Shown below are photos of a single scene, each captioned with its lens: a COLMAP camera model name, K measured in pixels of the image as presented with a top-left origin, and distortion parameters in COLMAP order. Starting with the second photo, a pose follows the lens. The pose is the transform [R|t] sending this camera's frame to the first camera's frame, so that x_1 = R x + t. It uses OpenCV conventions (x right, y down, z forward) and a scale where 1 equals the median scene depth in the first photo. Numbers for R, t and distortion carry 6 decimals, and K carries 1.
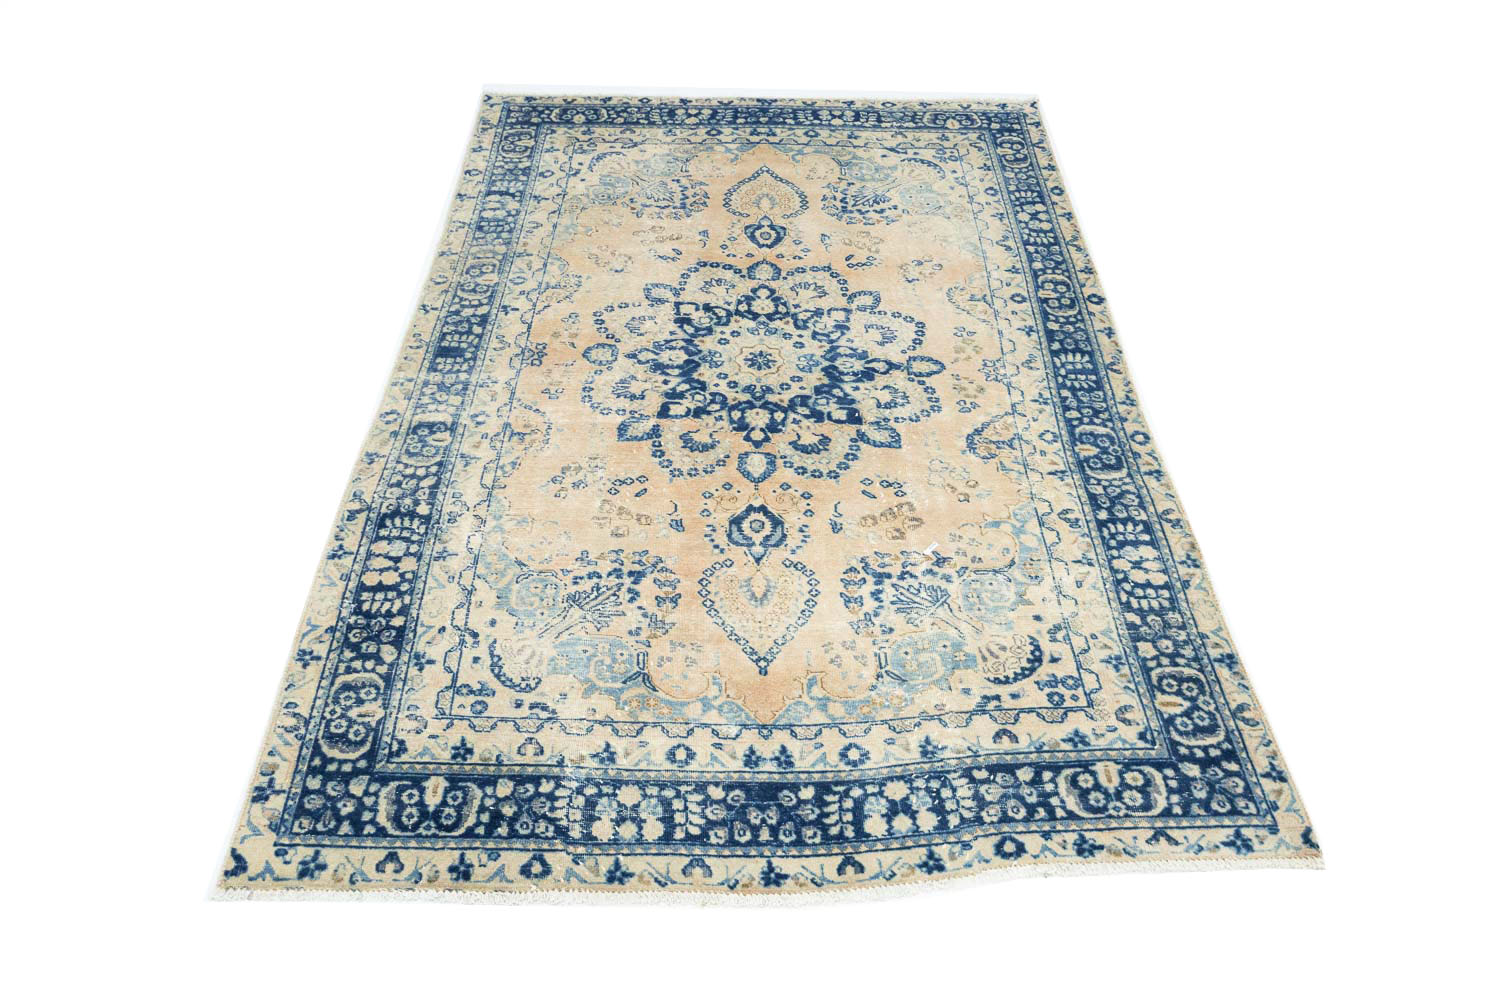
lens RADIAL K [[1255.9, 0, 736.1], [0, 1255.9, 509.4], [0, 0, 1]] dist [-0.000545, -0.000680]
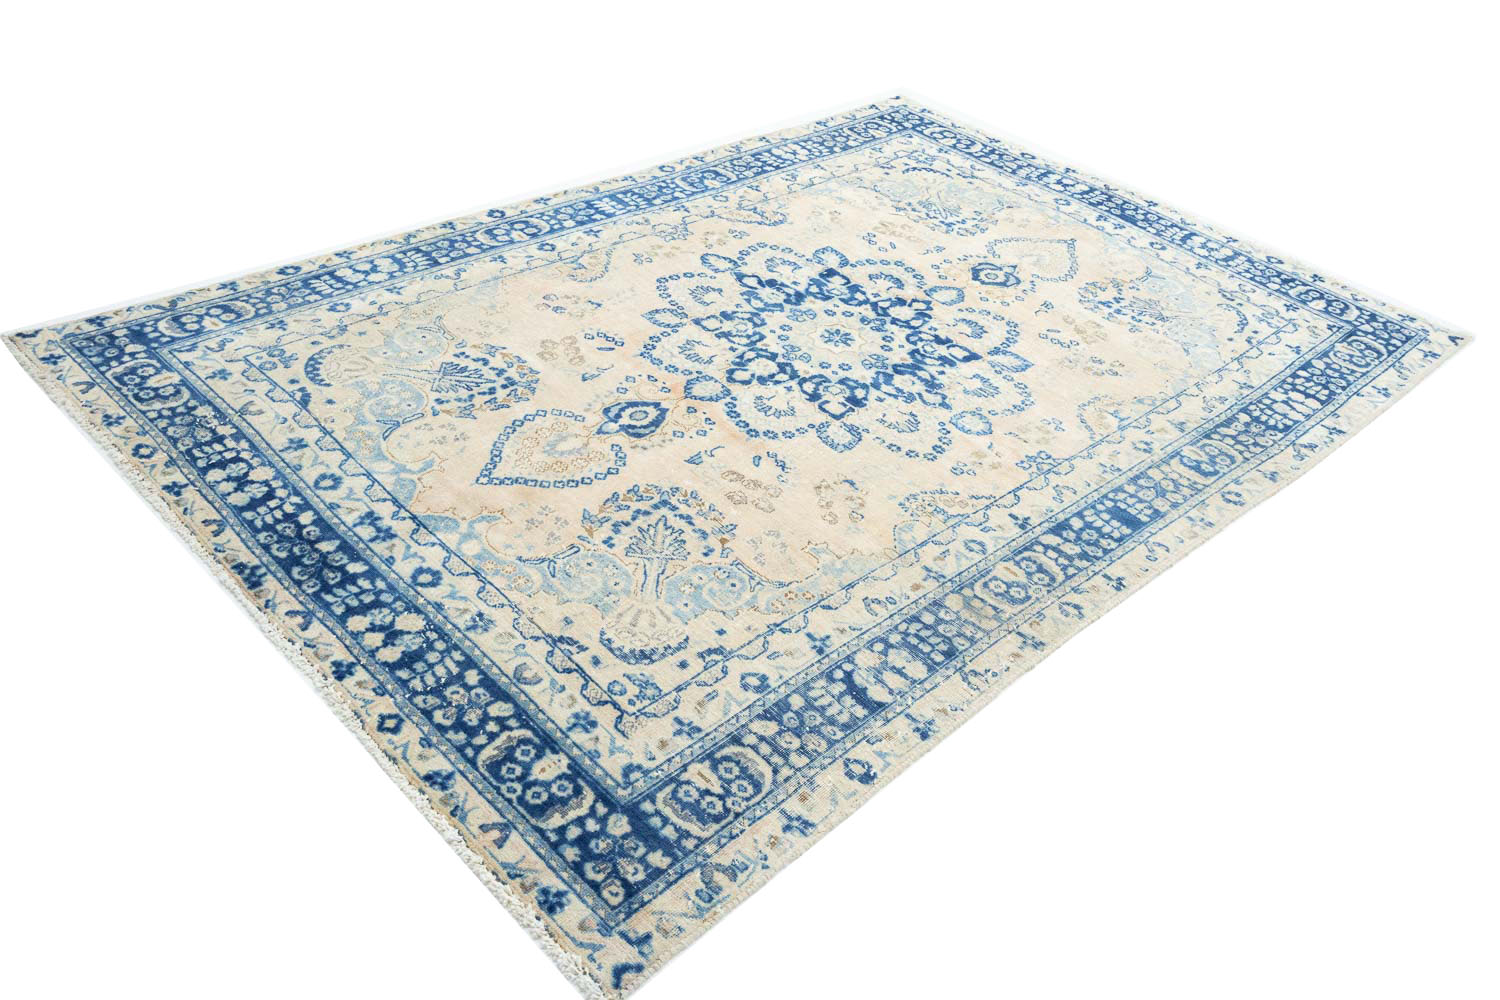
lens RADIAL K [[1234.2, 0, 750.0], [0, 1234.2, 500.0], [0, 0, 1]] dist [-0.003712, 0.002268]
pose [[-0.699959, -0.512107, 0.497799, -0.458052], [0.400149, 0.296125, 0.867289, -0.918783], [-0.591556, 0.806261, -0.002356, 1.184305]]
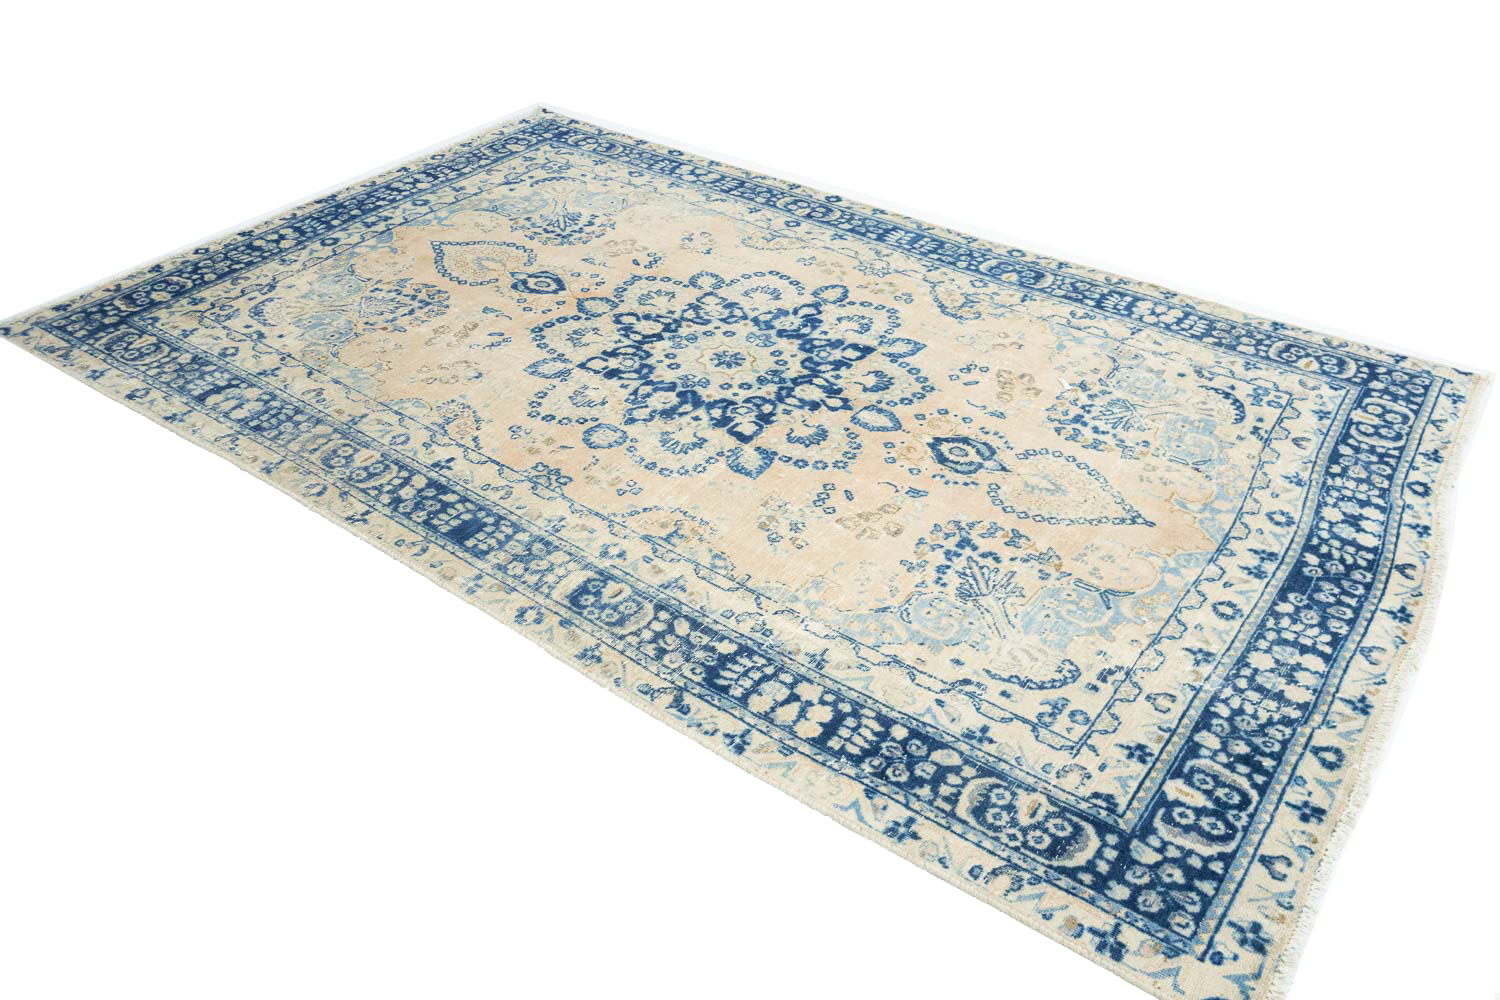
lens RADIAL K [[1260.5, 0, 740.5], [0, 1260.5, 499.5], [0, 0, 1]] dist [-0.002175, 0.003520]
pose [[0.577449, -0.487925, 0.654586, -0.632169], [0.565688, 0.817232, 0.110135, -0.136456], [-0.588686, 0.306694, 0.747923, 0.376854]]
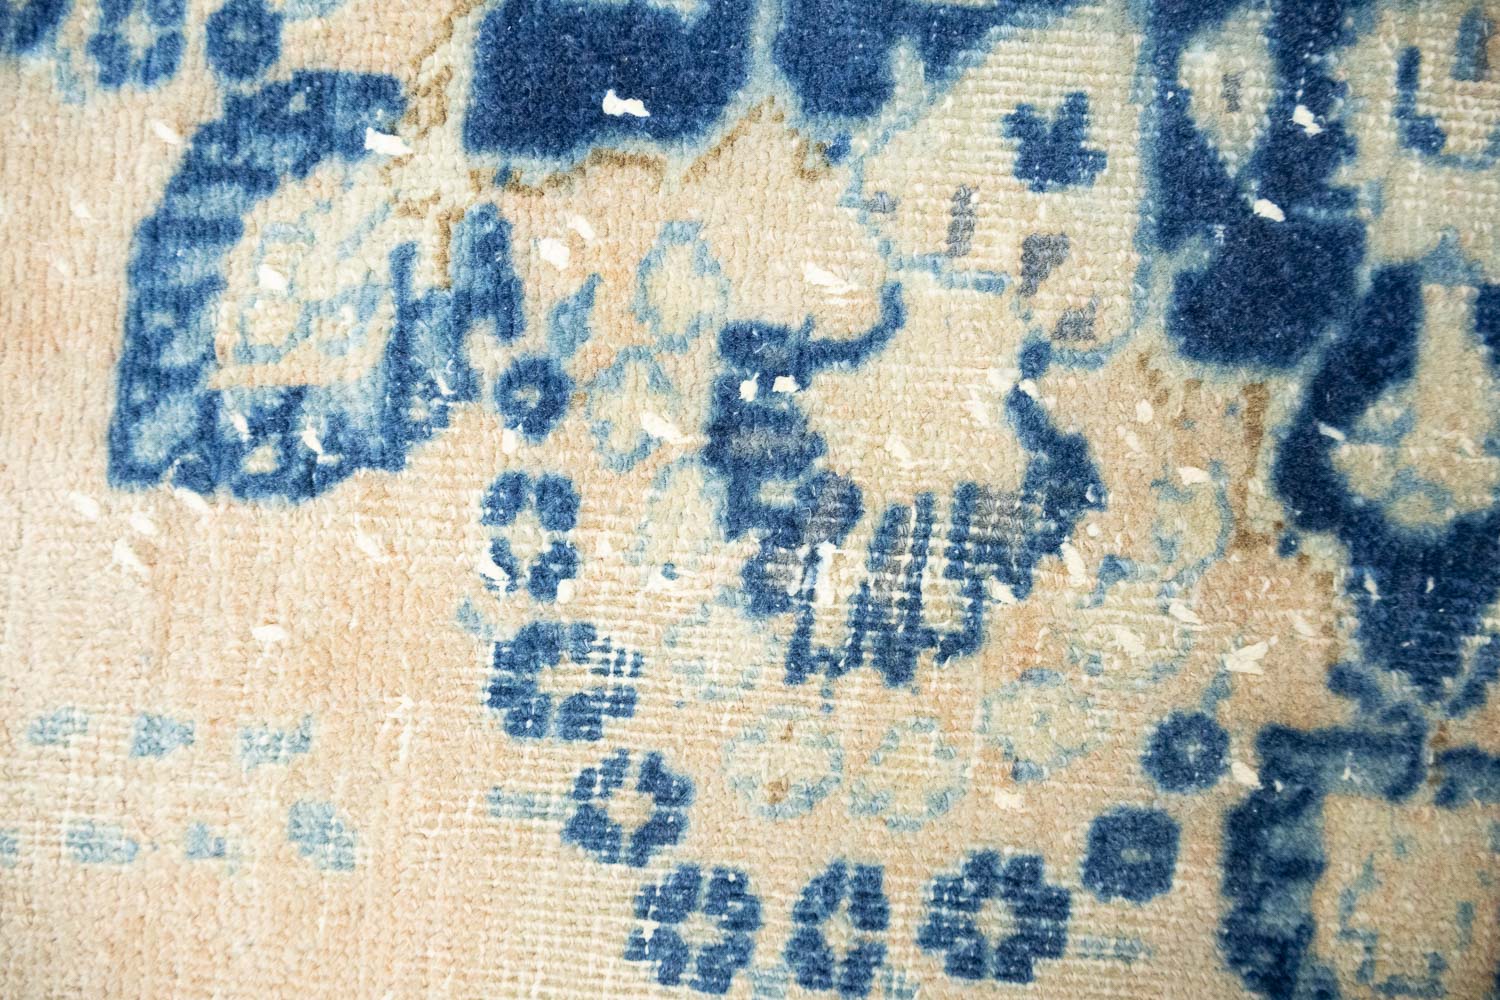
lens RADIAL K [[1253.0, 0, 750.0], [0, 1253.0, 500.0], [0, 0, 1]] dist [-0.002010, 0.006680]
pose [[-0.051173, 0.998111, -0.033985, 0.129352], [-0.664803, -0.008651, 0.746969, -0.155494], [0.745264, 0.060819, 0.663990, 0.940134]]
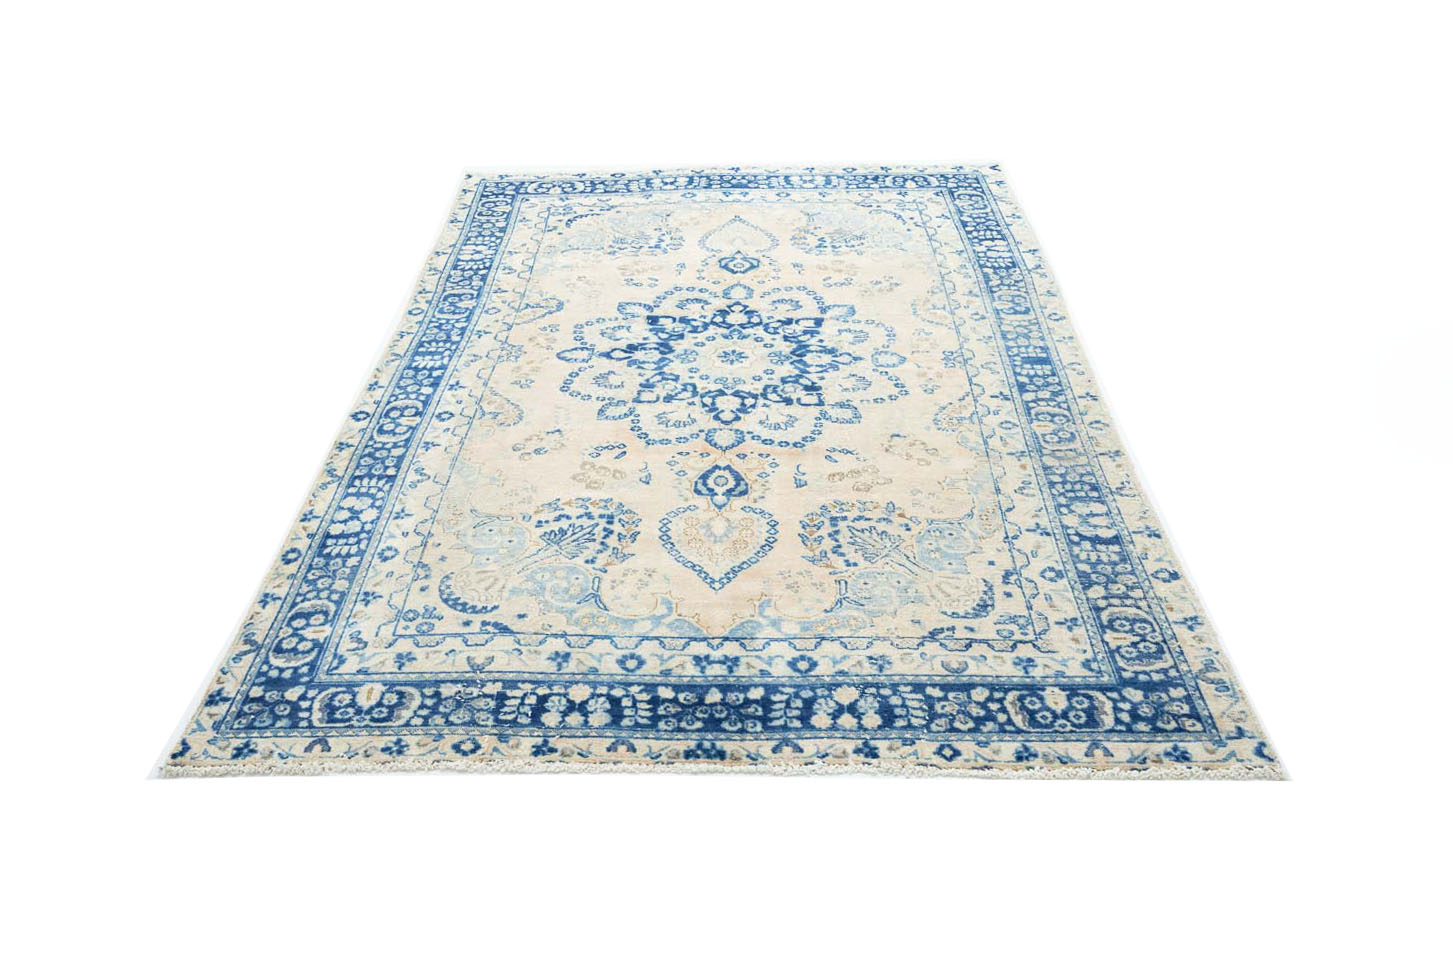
lens RADIAL K [[1216.5, 0, 713.0], [0, 1216.5, 493.1], [0, 0, 1]] dist [-0.000545, -0.000680]
pose [[-0.999827, -0.006859, 0.017303, 0.018254], [0.015706, 0.187966, 0.982050, -1.131338], [-0.009989, 0.982152, -0.187826, 1.357090]]
